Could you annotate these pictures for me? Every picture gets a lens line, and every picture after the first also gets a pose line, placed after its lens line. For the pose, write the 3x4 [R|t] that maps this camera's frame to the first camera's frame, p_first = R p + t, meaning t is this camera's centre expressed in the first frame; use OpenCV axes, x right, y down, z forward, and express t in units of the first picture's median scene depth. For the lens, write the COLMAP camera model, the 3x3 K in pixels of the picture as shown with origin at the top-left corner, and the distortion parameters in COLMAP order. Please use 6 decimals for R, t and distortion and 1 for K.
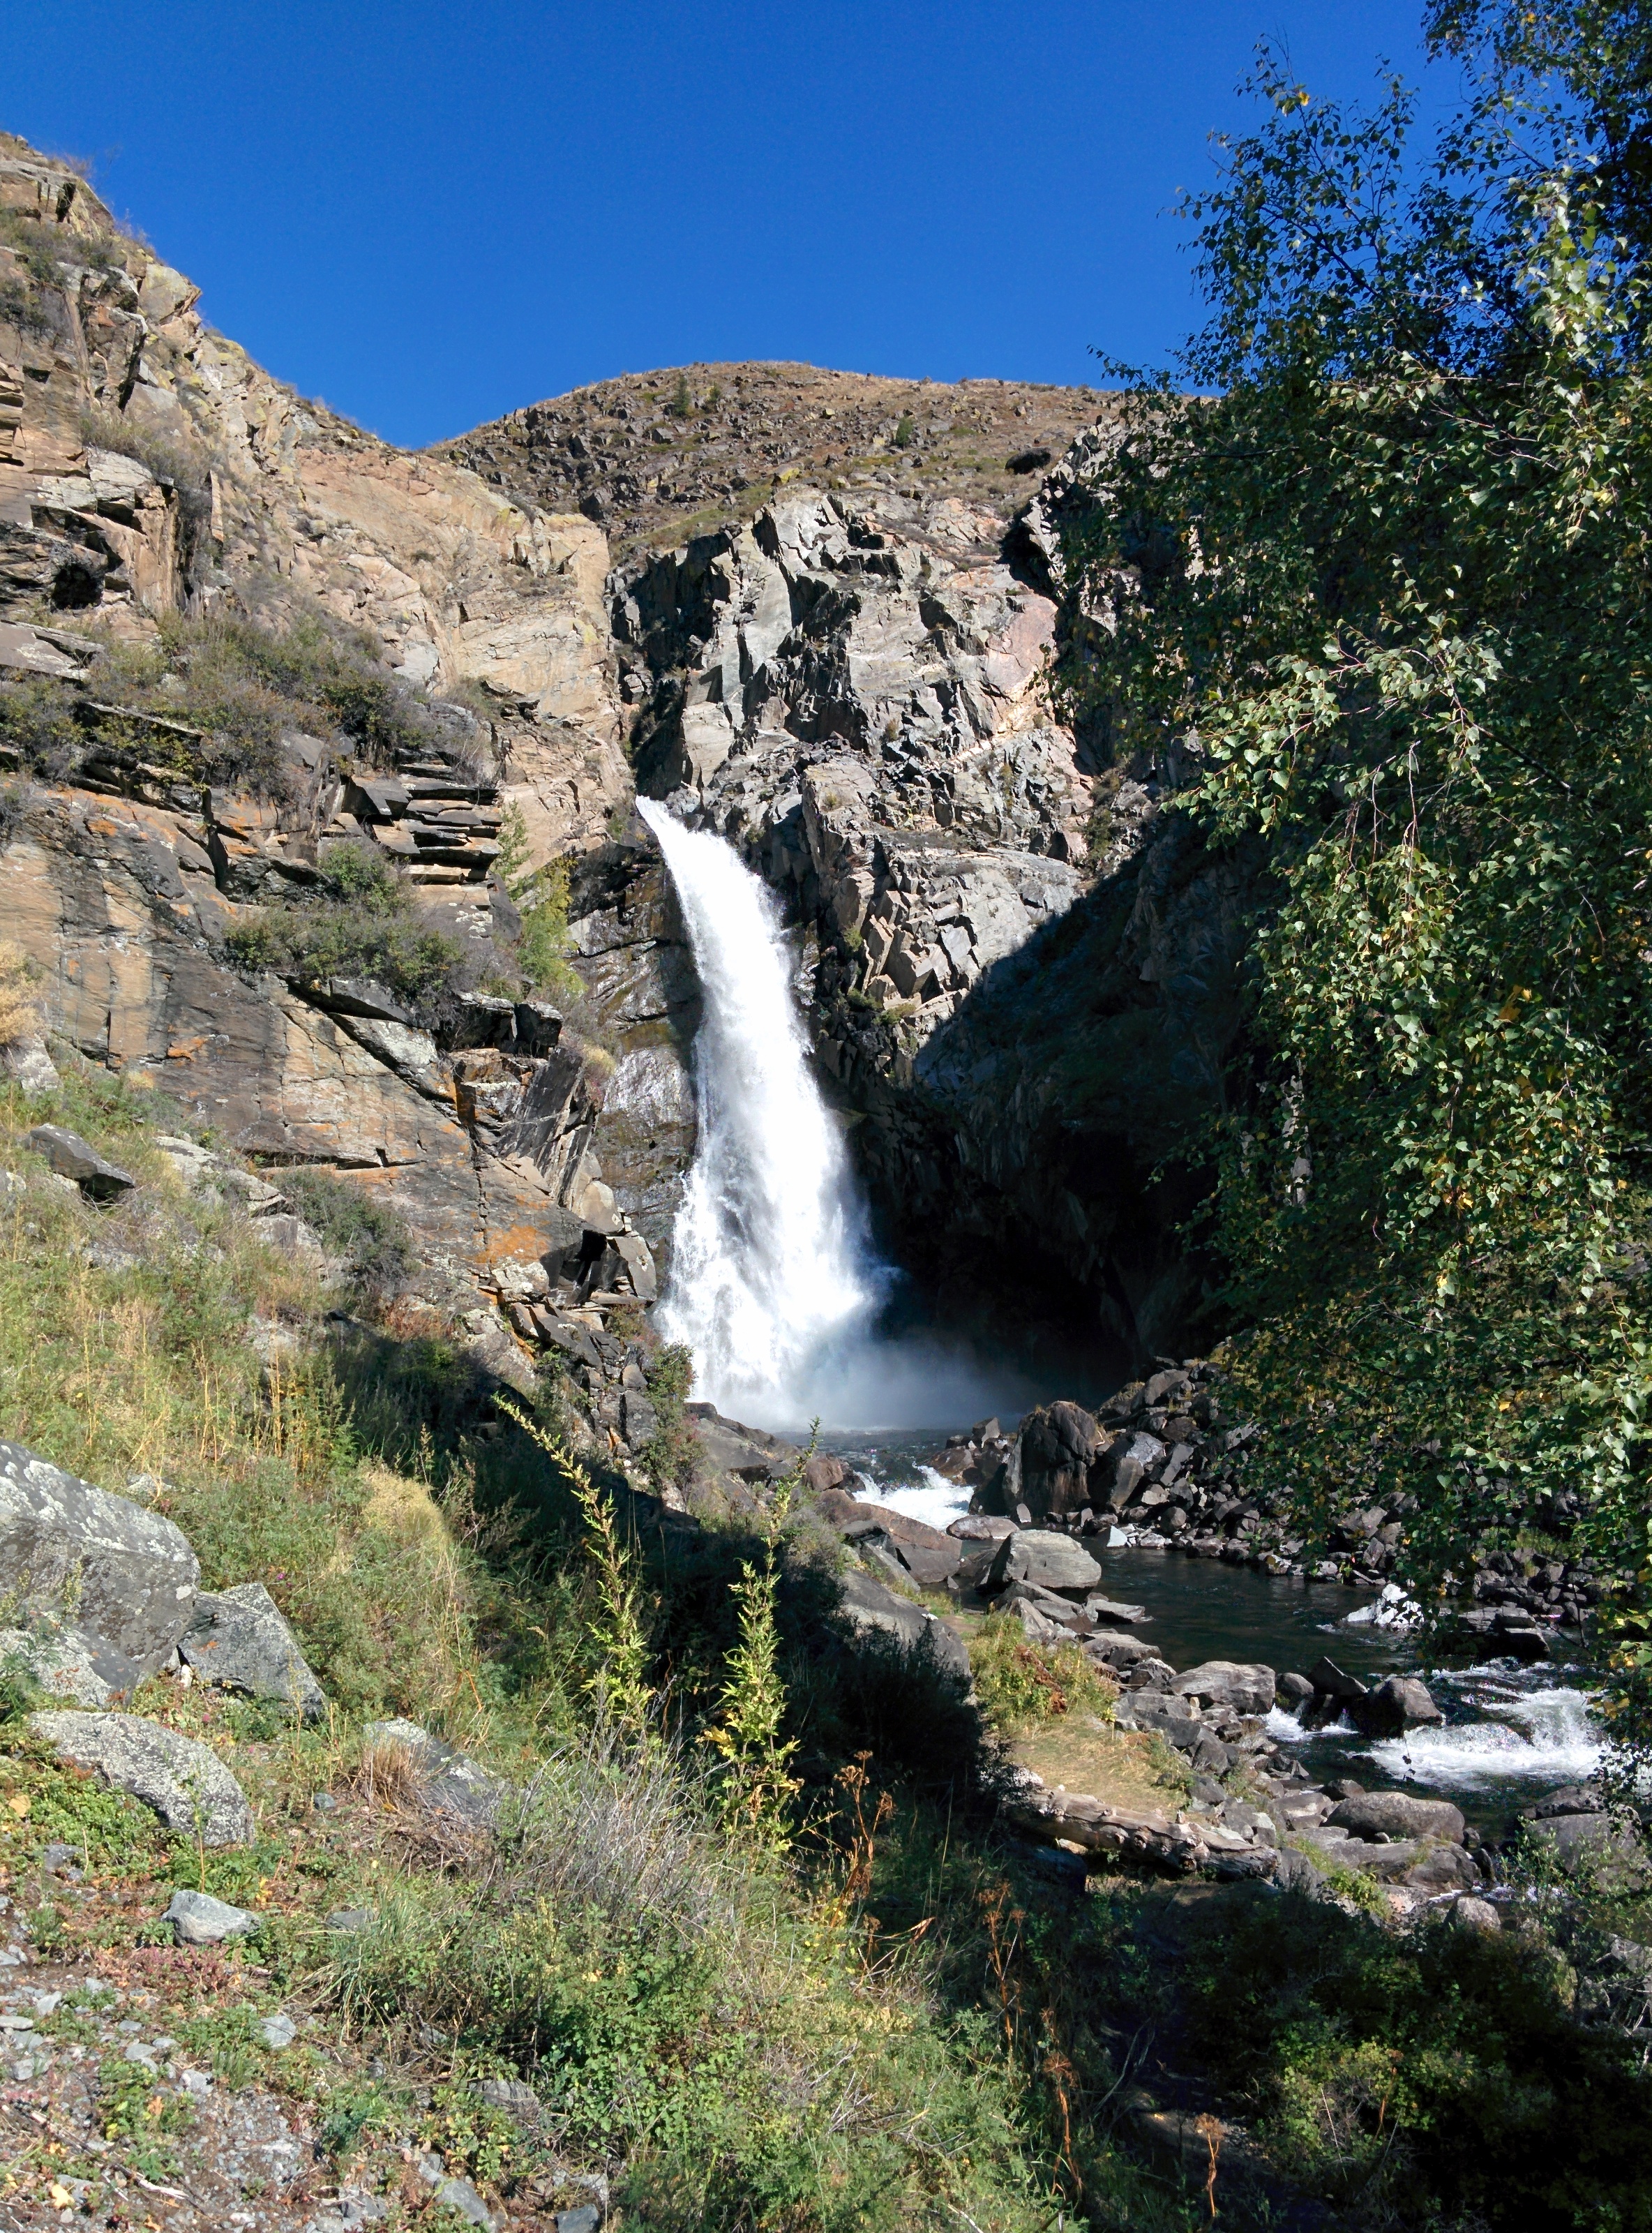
lens RADIAL K [[1988.2, 0, 819.2], [0, 1988.2, 1153.8], [0, 0, 1]] dist [0.108518, -0.157142]
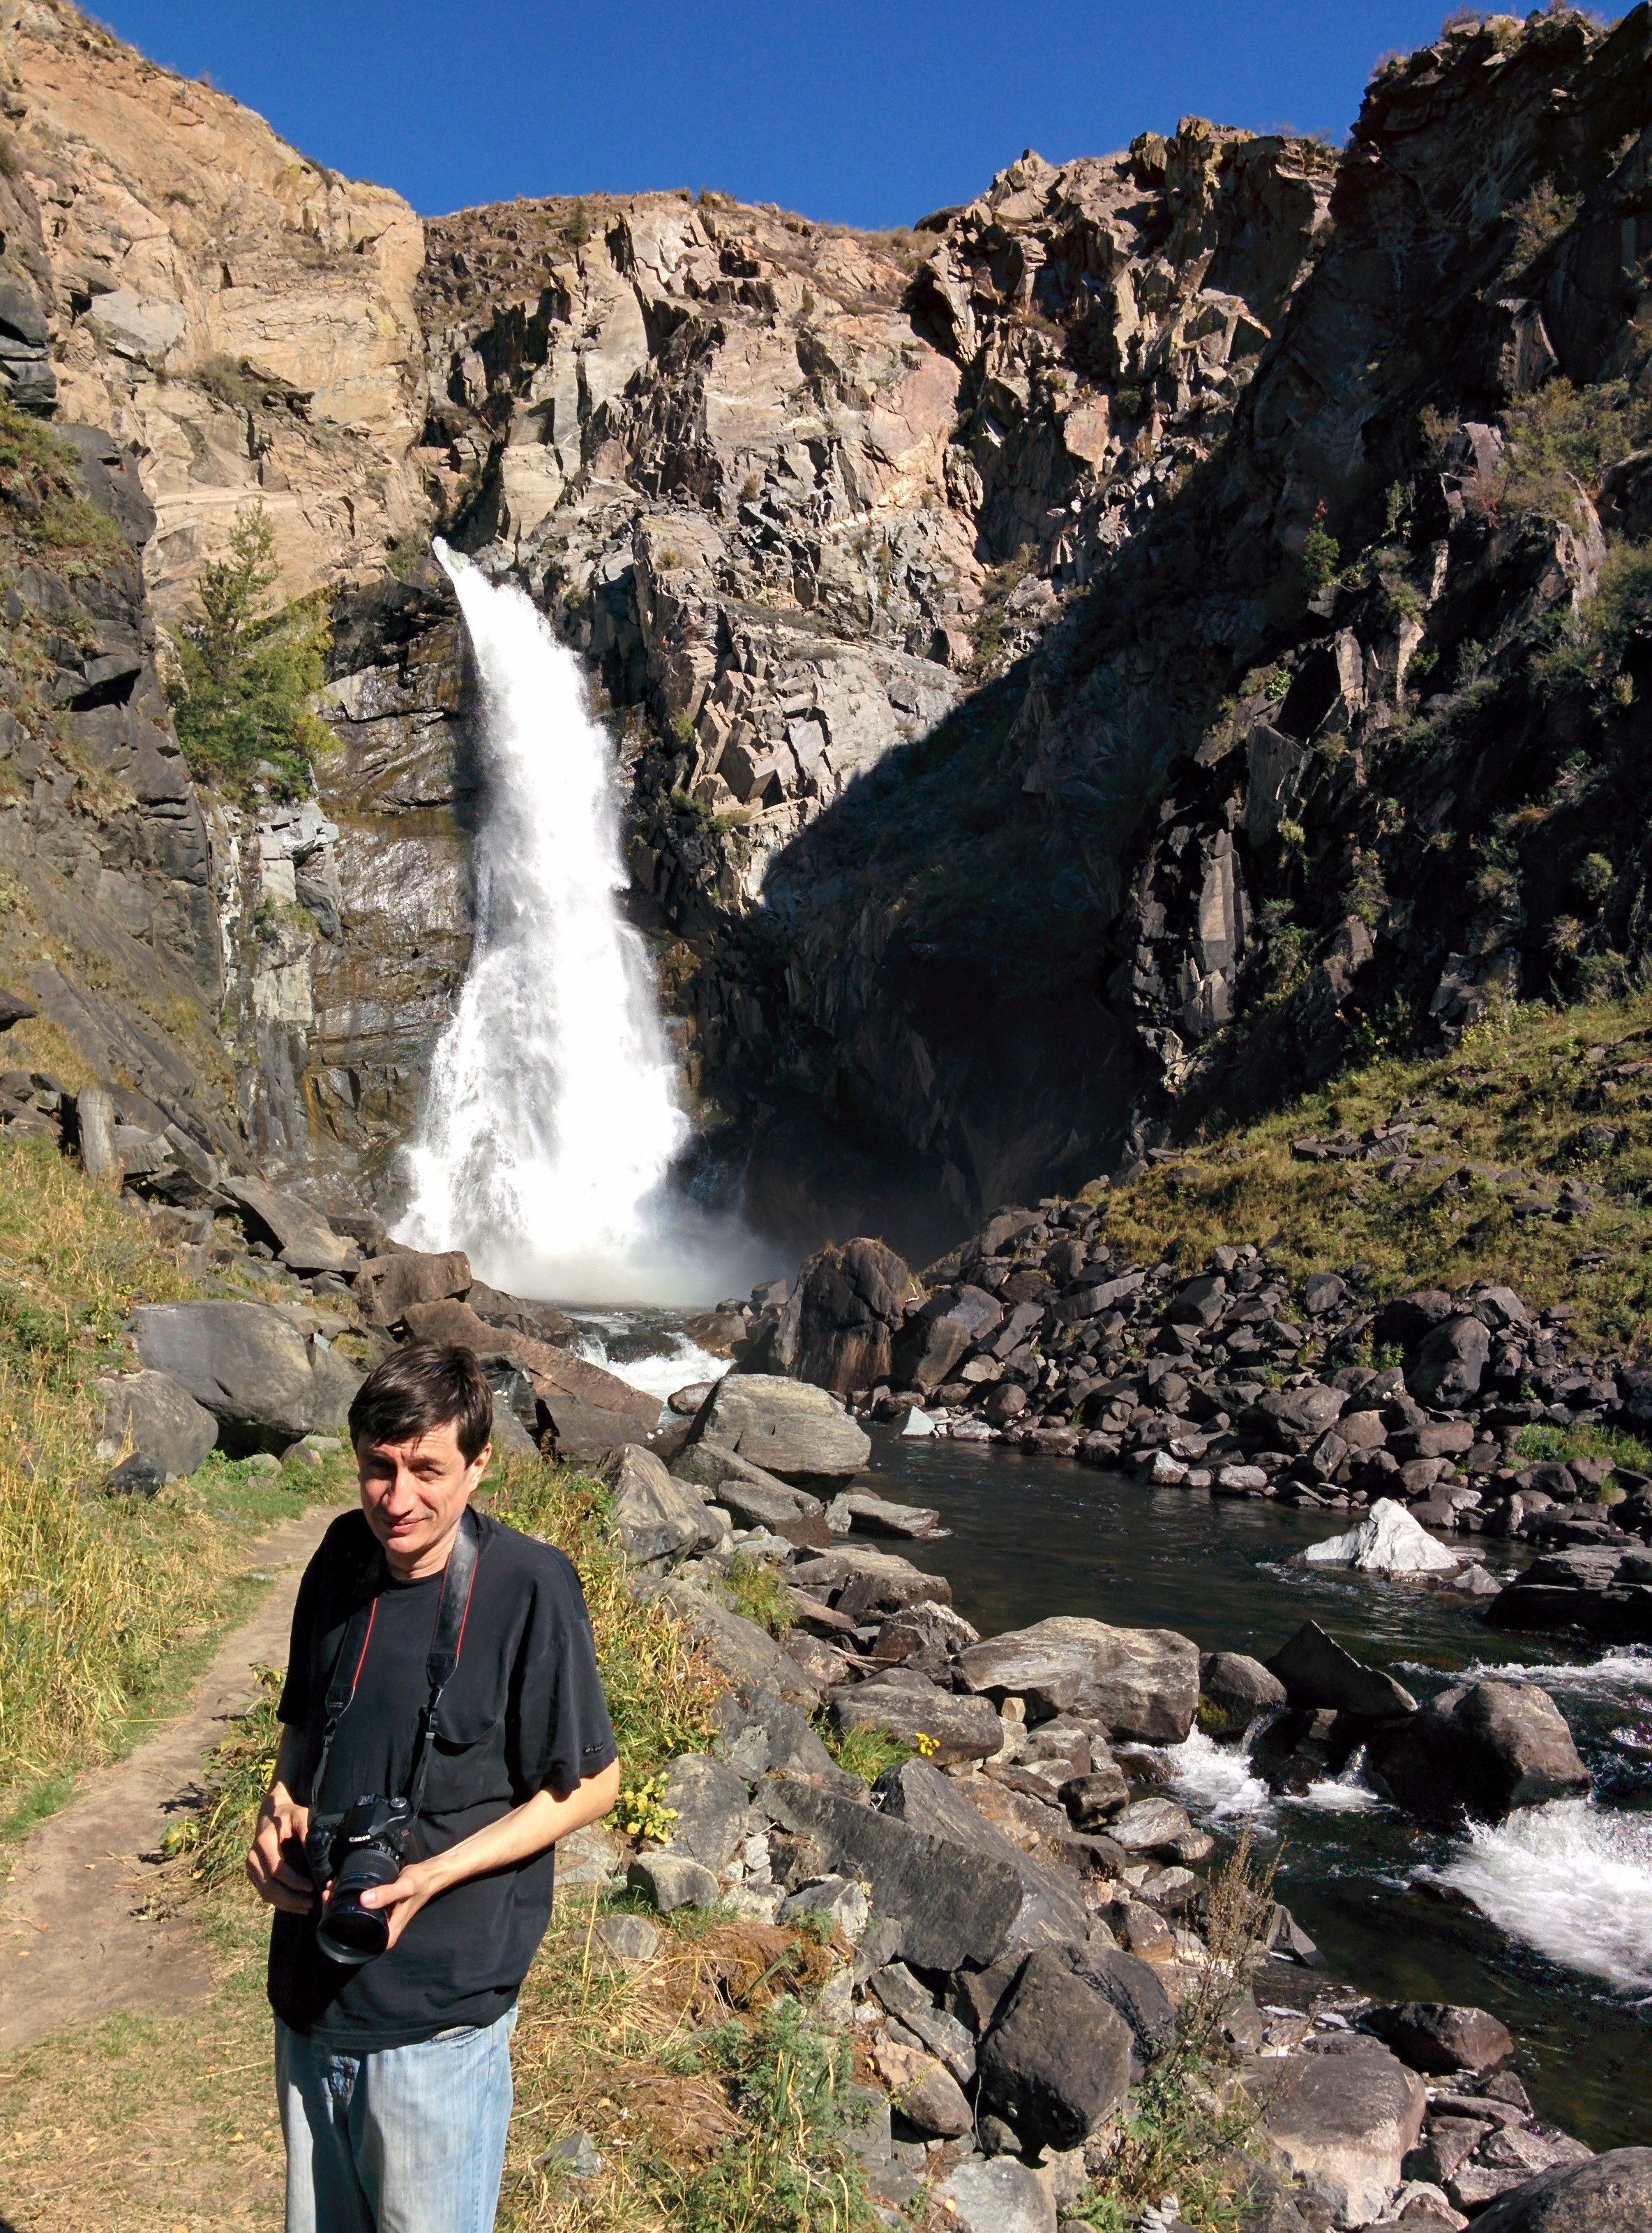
lens RADIAL K [[1988.2, 0, 819.2], [0, 1988.2, 1153.8], [0, 0, 1]] dist [0.108518, -0.157142]
pose [[0.994936, 0.075132, 0.066760, 0.030717], [-0.076945, 0.996722, 0.025009, 0.041857], [-0.064662, -0.030019, 0.997456, 0.164461]]
